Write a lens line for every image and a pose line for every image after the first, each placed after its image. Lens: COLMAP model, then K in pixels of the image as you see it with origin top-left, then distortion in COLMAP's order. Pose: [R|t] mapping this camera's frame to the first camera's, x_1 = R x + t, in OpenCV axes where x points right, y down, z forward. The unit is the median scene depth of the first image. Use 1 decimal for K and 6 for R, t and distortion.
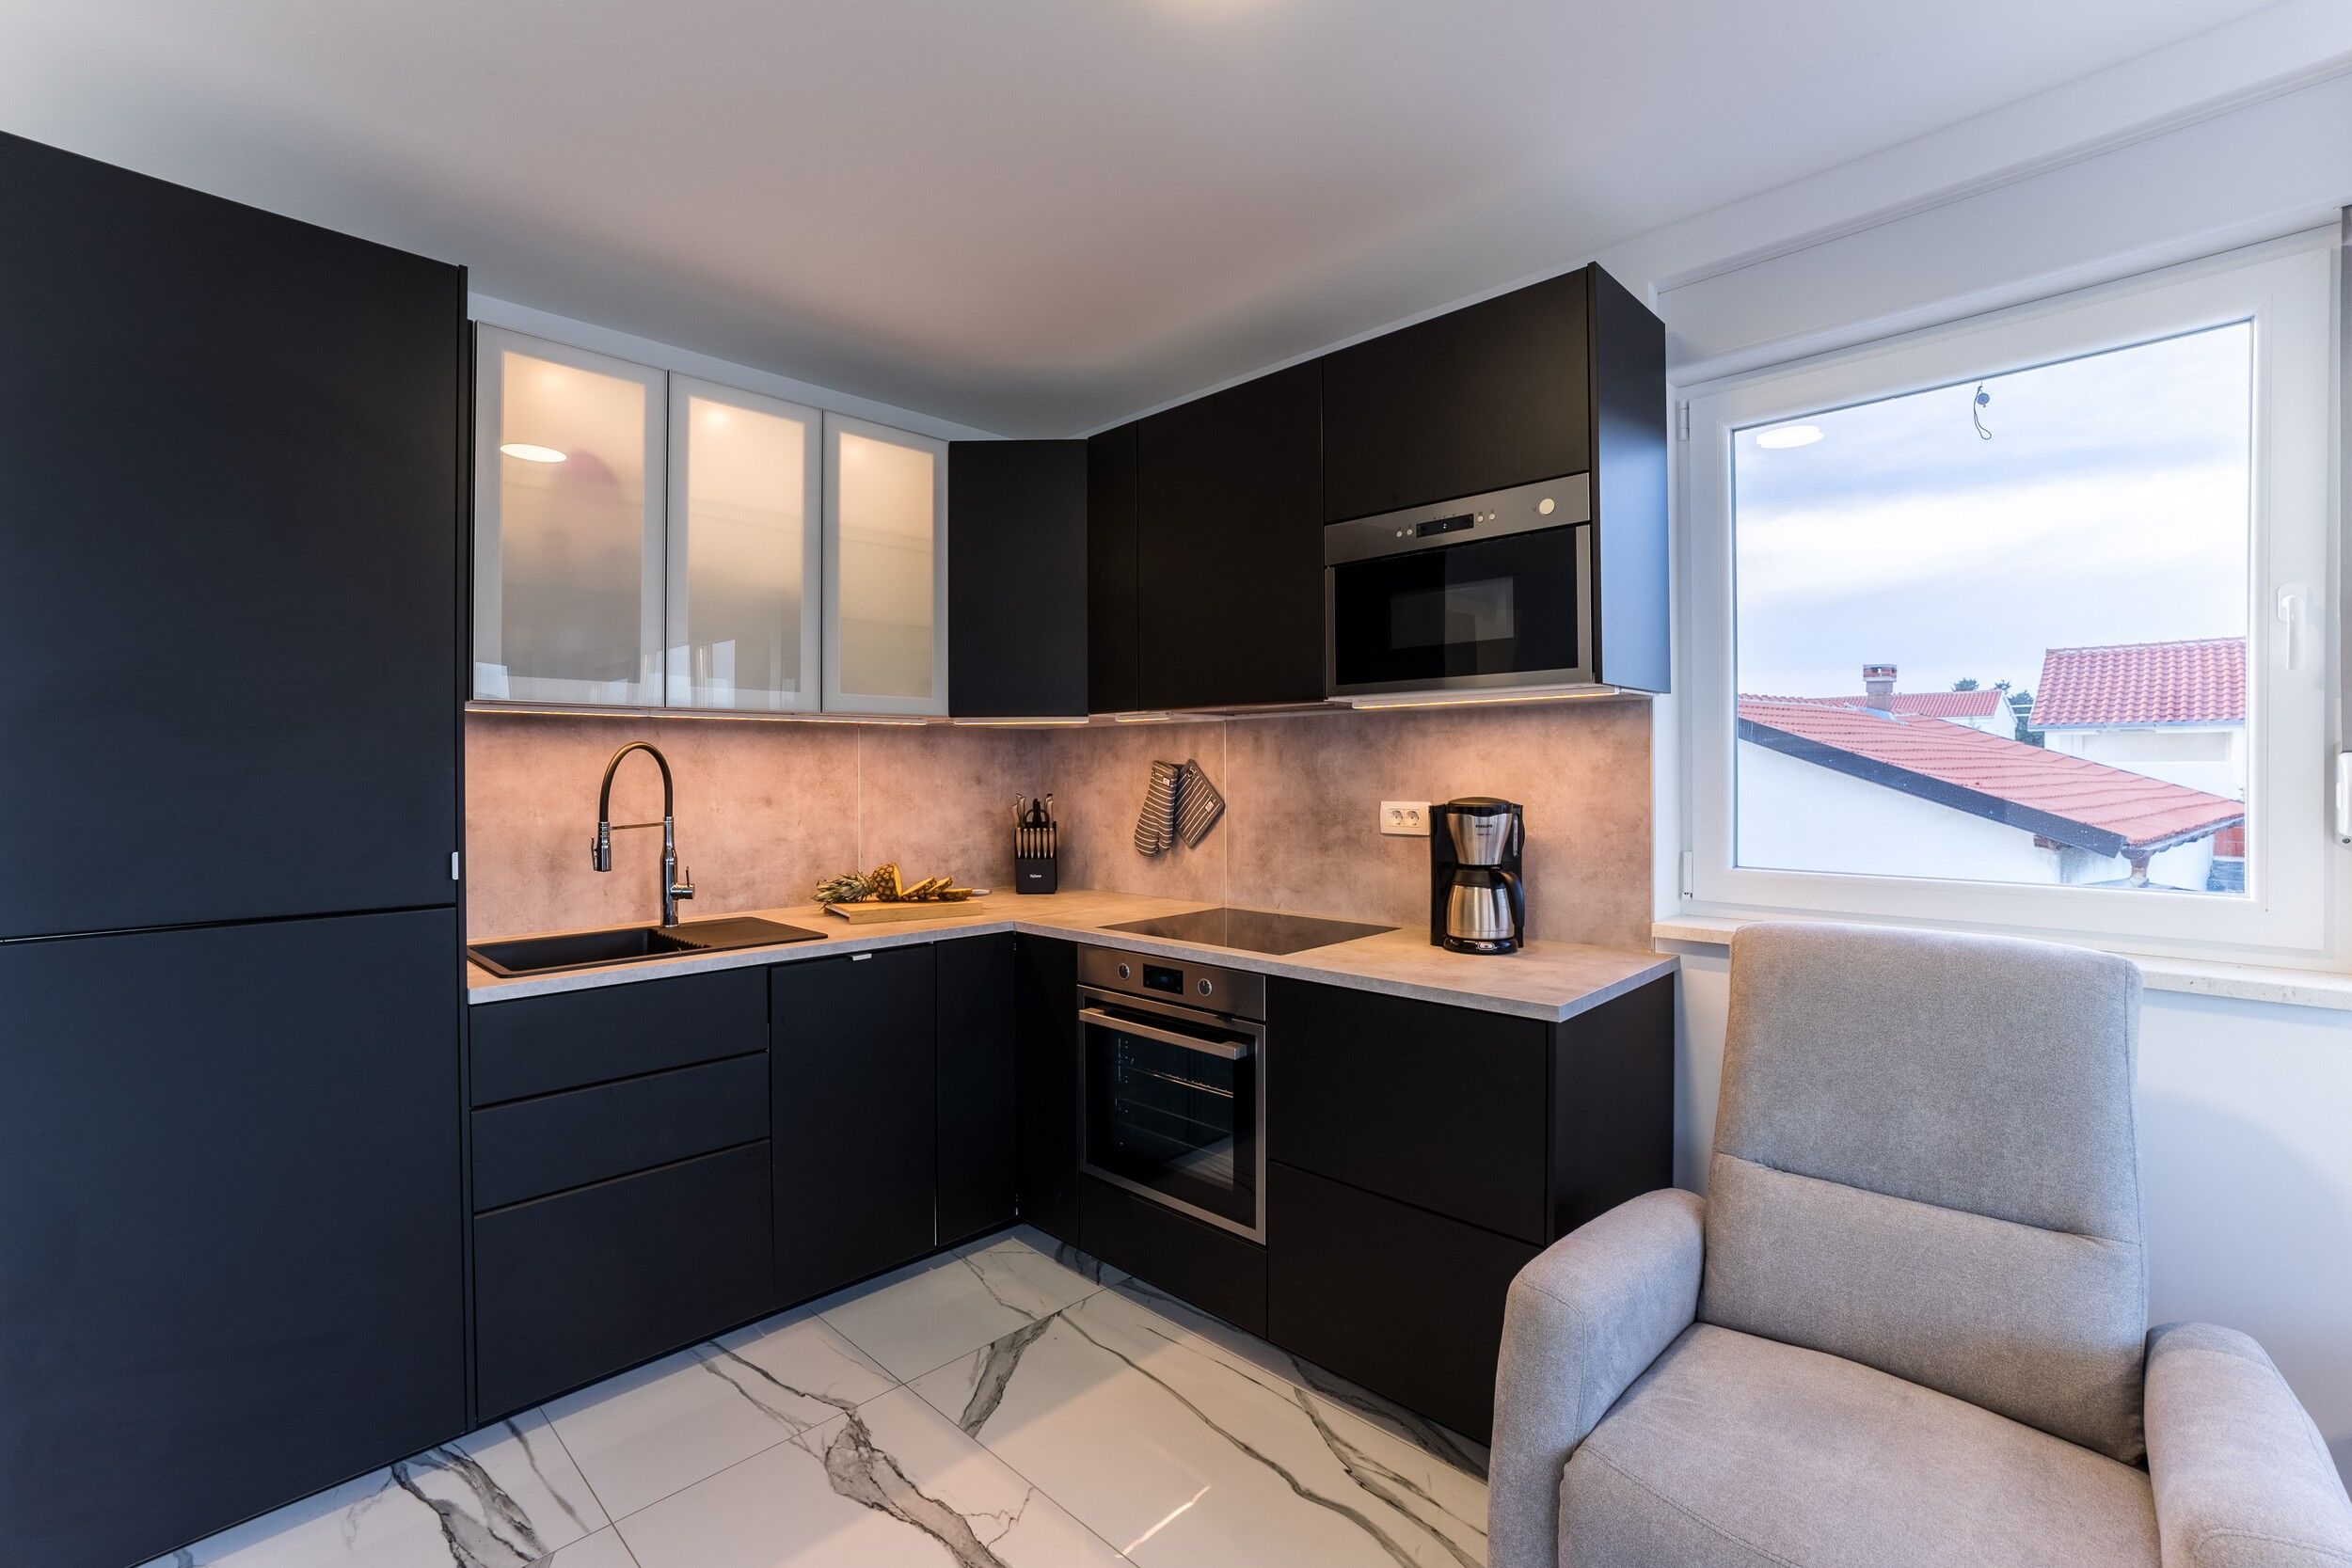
lens RADIAL K [[1048.5, 0, 1118.1], [0, 1048.5, 778.9], [0, 0, 1]] dist [-0.017624, 0.000427]
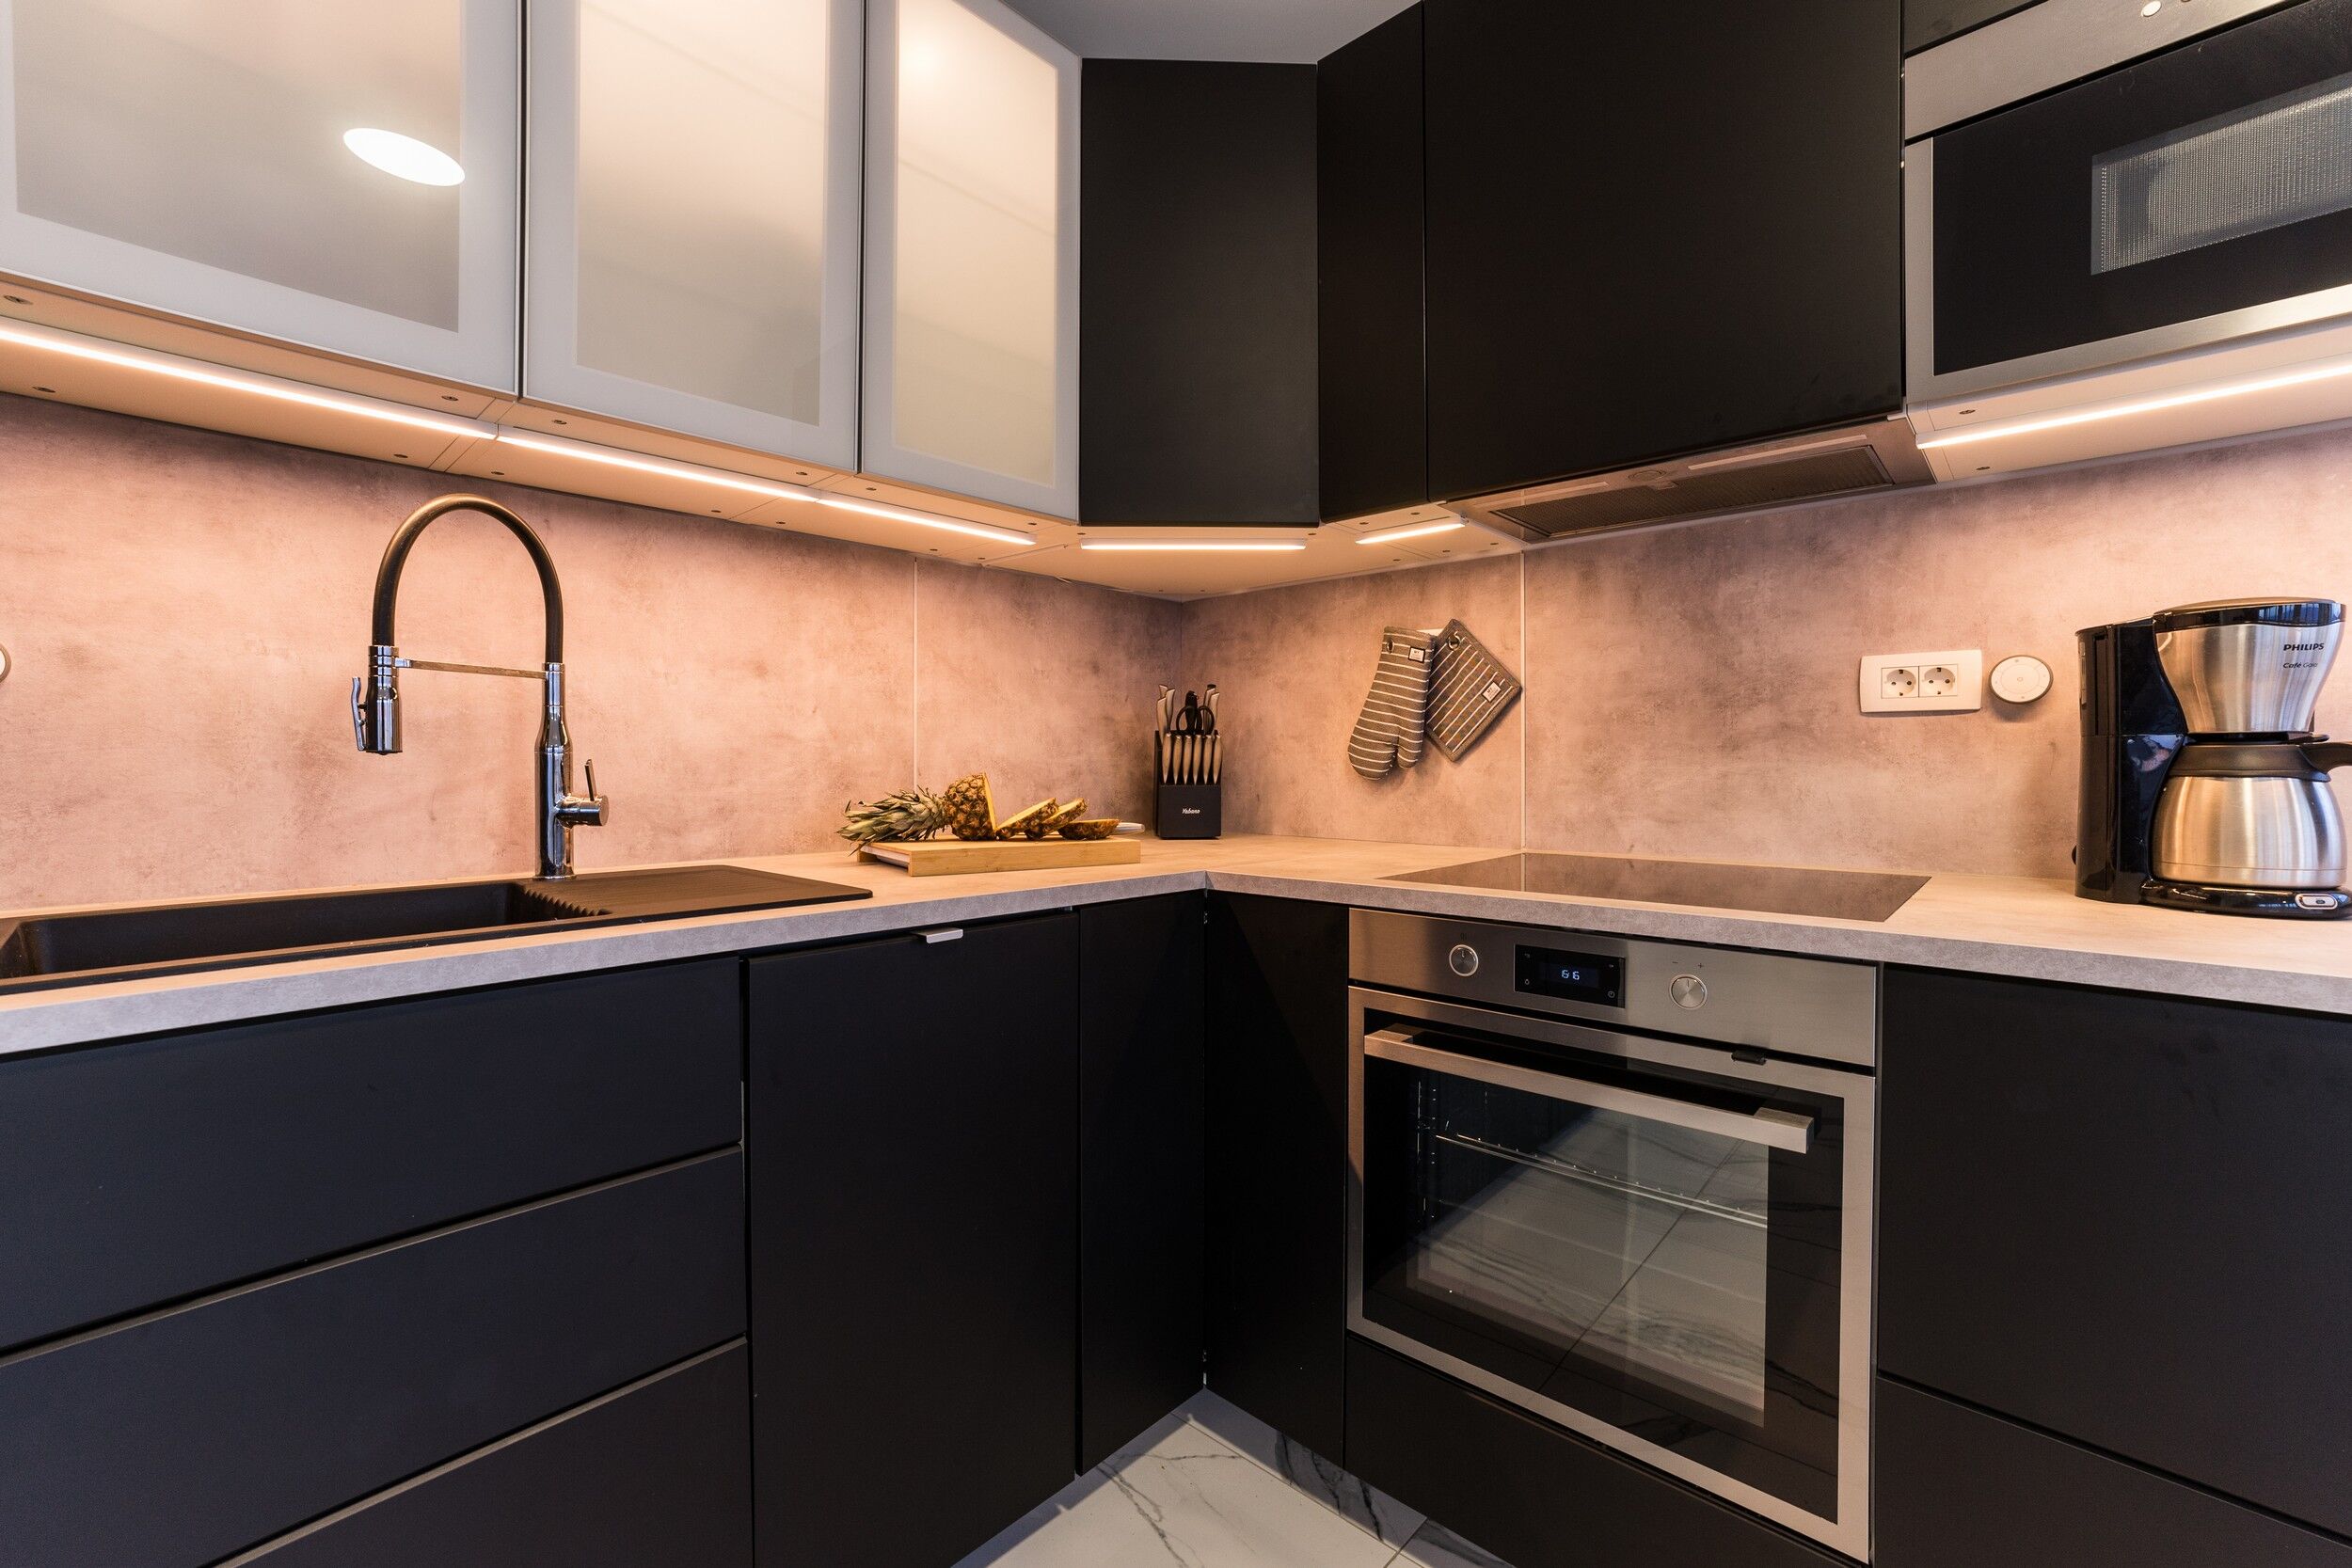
lens RADIAL K [[998.0, 0, 1199.6], [0, 998.0, 772.4], [0, 0, 1]] dist [-0.036303, 0.014652]
pose [[0.997416, 0.005179, 0.071650, -0.140242], [-0.005293, 0.999985, 0.001404, 0.081390], [-0.071641, -0.001780, 0.997429, 0.465941]]
